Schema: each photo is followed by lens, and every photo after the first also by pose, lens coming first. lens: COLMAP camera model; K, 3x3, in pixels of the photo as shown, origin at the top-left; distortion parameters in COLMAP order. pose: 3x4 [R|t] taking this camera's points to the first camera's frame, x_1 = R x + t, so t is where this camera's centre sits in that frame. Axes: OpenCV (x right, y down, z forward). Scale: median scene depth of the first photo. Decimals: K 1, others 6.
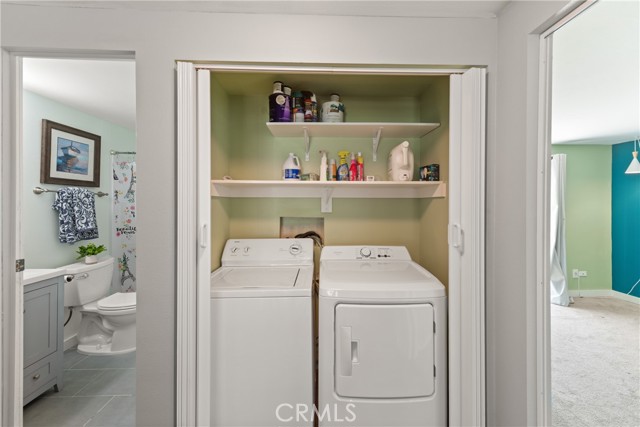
lens RADIAL K [[254.3, 0, 319.8], [0, 254.3, 203.8], [0, 0, 1]] dist [0.010514, -0.000600]
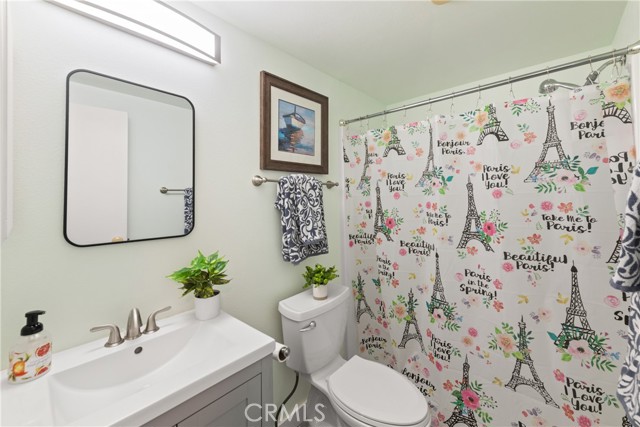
lens RADIAL K [[254.3, 0, 322.9], [0, 254.3, 195.3], [0, 0, 1]] dist [0.010514, -0.000600]
pose [[0.732852, -0.021767, -0.680040, -0.463164], [0.021952, 0.999724, -0.008343, -0.004253], [0.680034, -0.008814, 0.733128, 0.555078]]
